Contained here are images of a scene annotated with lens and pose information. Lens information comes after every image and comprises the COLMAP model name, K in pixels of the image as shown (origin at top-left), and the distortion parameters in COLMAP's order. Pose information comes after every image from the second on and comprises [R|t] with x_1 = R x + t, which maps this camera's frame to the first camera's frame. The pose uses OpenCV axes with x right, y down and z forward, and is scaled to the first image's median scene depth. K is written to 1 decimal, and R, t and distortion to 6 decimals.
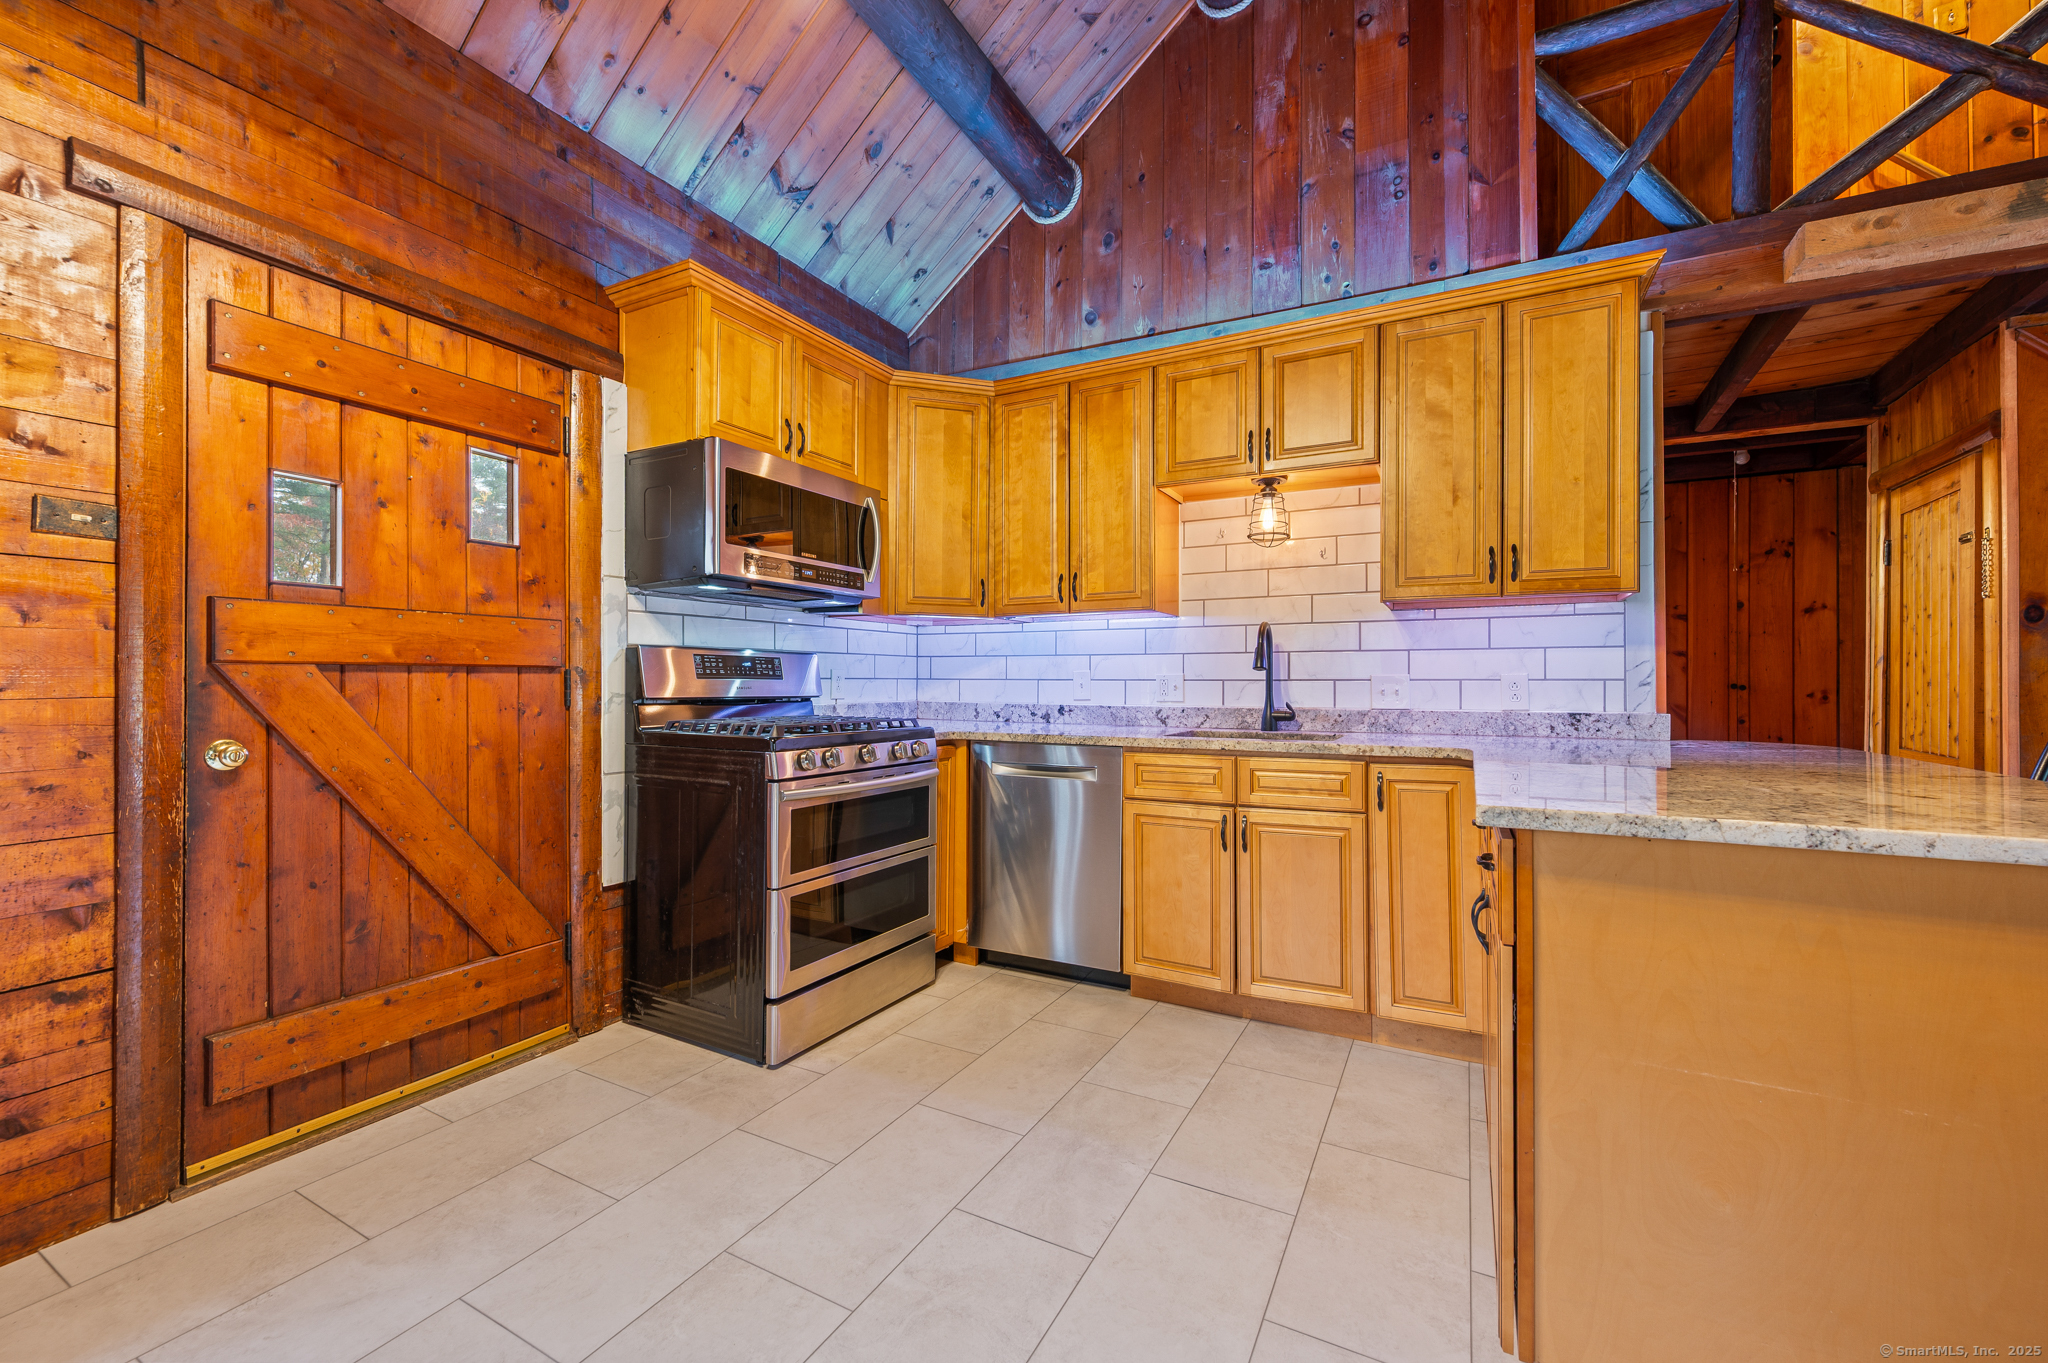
lens RADIAL K [[820.2, 0, 1024.0], [0, 820.2, 681.5], [0, 0, 1]] dist [-0.001653, -0.000336]
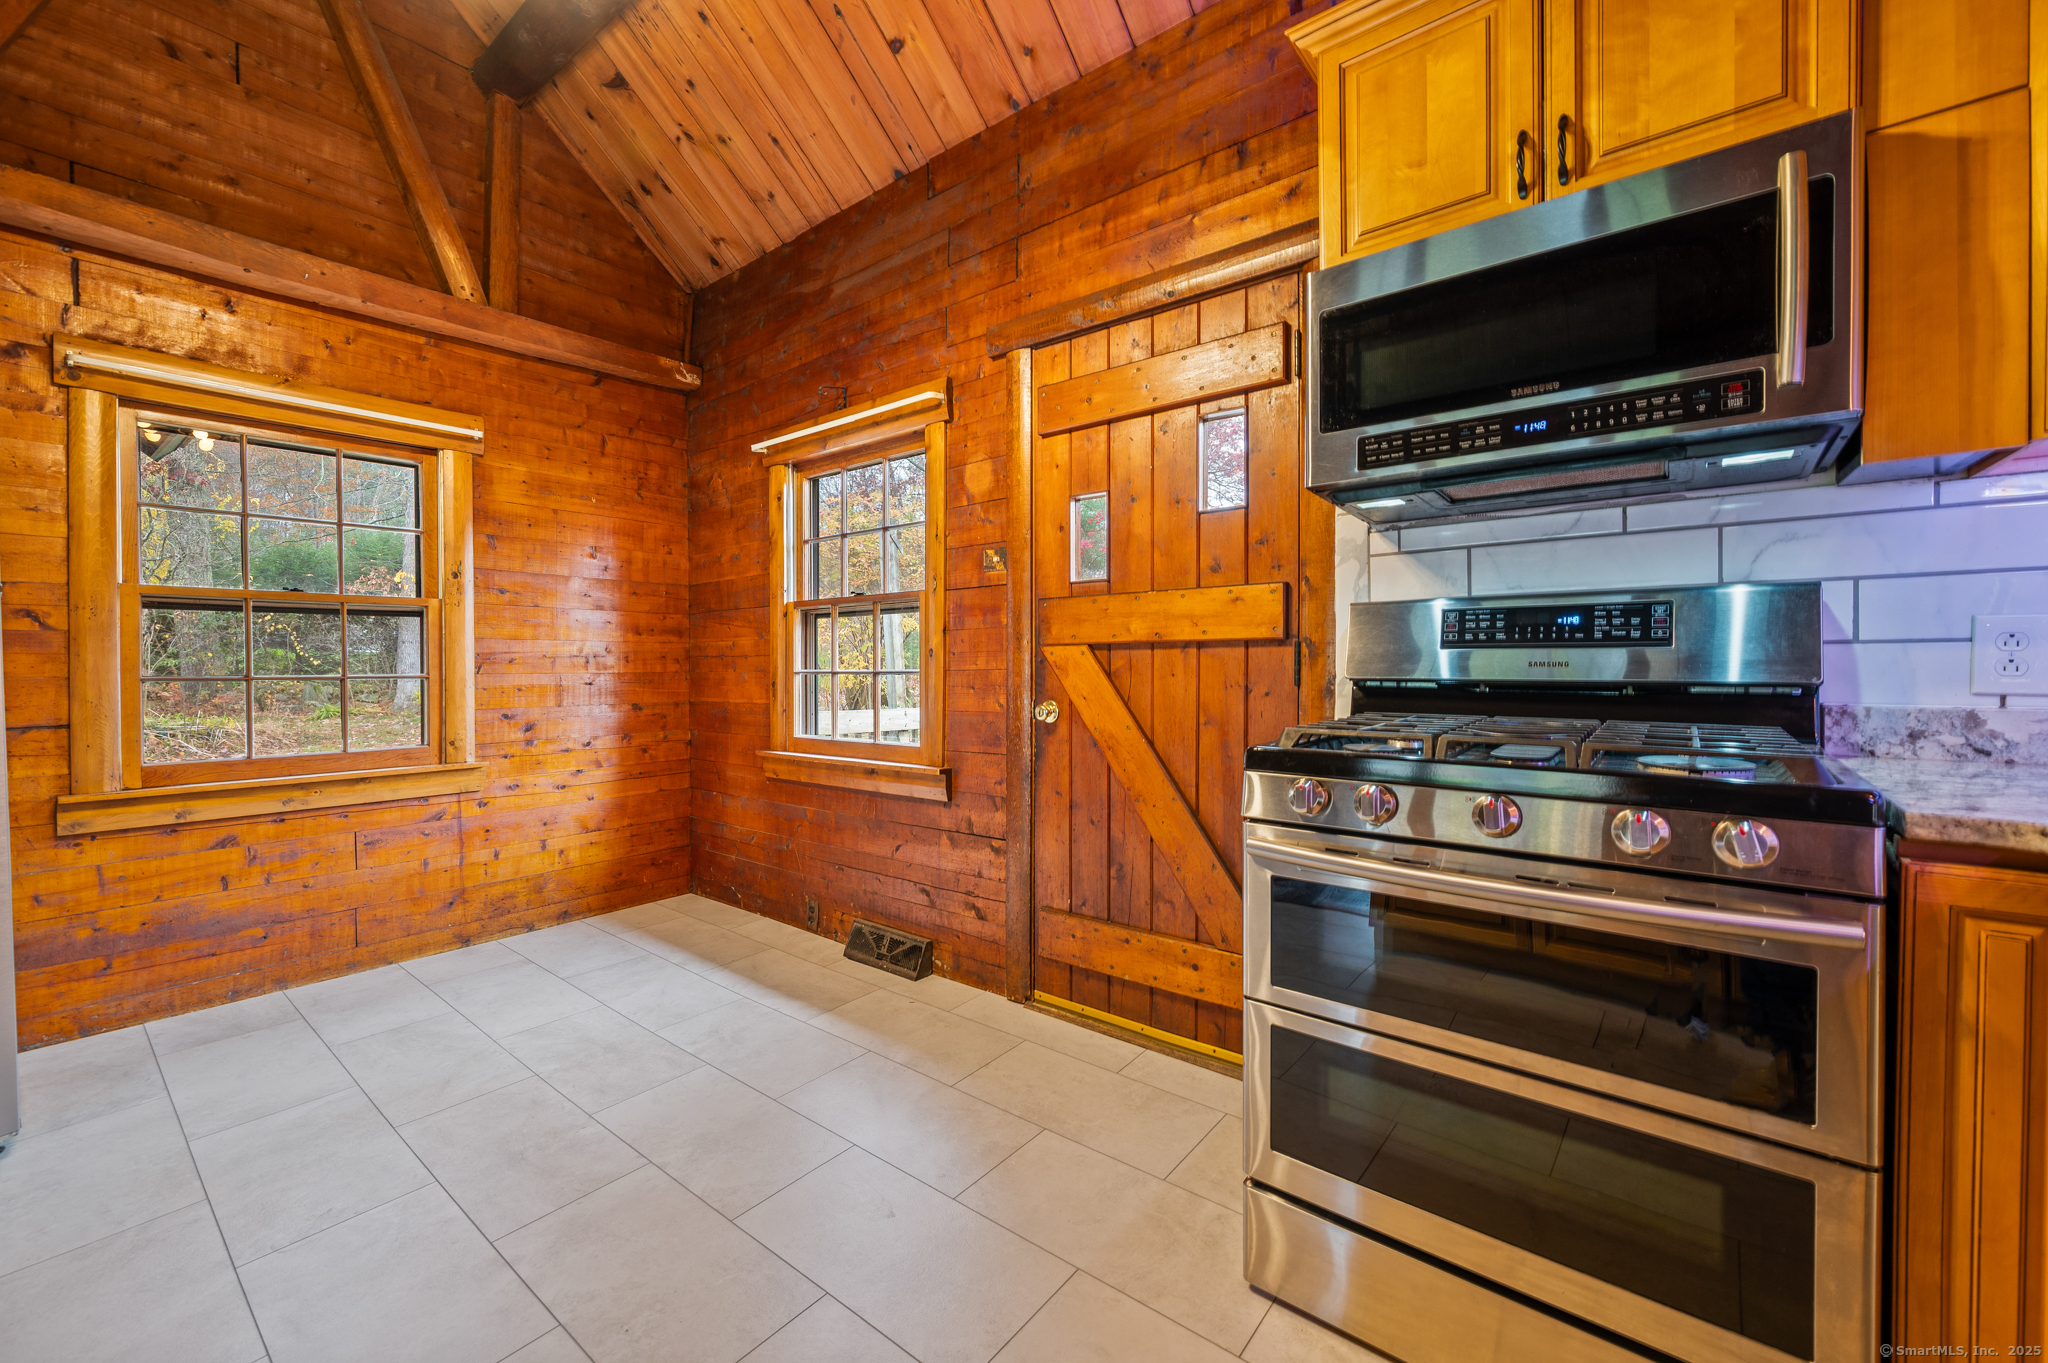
lens RADIAL K [[820.2, 0, 1024.0], [0, 820.2, 681.5], [0, 0, 1]] dist [-0.001653, -0.000336]
pose [[-0.176913, 0.018783, -0.984047, 0.352937], [0.003942, 0.999823, 0.018375, 0.011212], [0.984219, -0.000628, -0.176956, 1.051250]]
